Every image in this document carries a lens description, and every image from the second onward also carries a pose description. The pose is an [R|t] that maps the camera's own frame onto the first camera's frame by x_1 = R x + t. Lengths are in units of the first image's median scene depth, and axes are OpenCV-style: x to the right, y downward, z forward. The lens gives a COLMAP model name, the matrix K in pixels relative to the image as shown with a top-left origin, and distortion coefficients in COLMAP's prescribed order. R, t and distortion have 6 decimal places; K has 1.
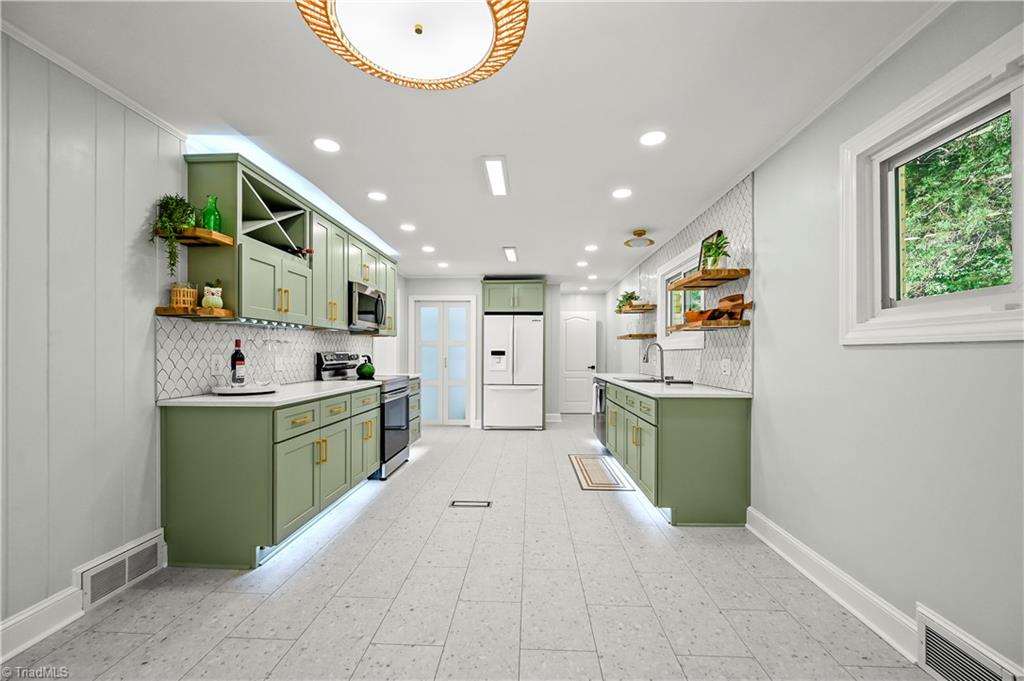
lens RADIAL K [[410.3, 0, 512.8], [0, 410.3, 351.1], [0, 0, 1]] dist [-0.001885, -0.000368]
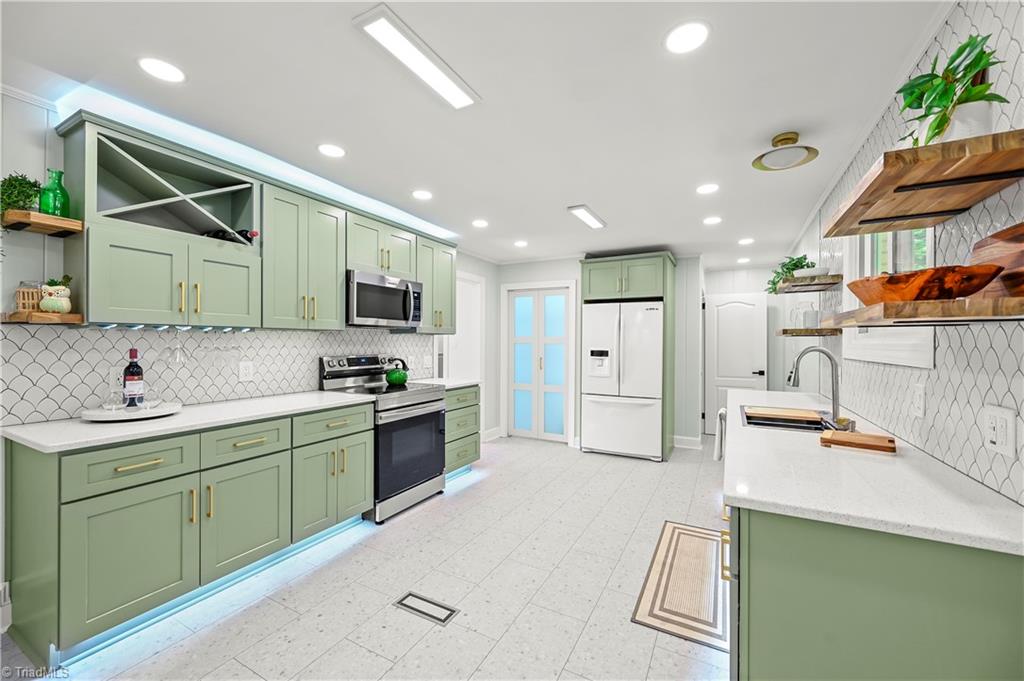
lens RADIAL K [[410.3, 0, 506.6], [0, 410.3, 341.4], [0, 0, 1]] dist [-0.001885, -0.000368]
pose [[0.900729, 0.002249, -0.434375, 0.221931], [-0.001627, 0.999997, 0.001804, -0.029445], [0.434378, -0.000919, 0.900730, 0.380855]]
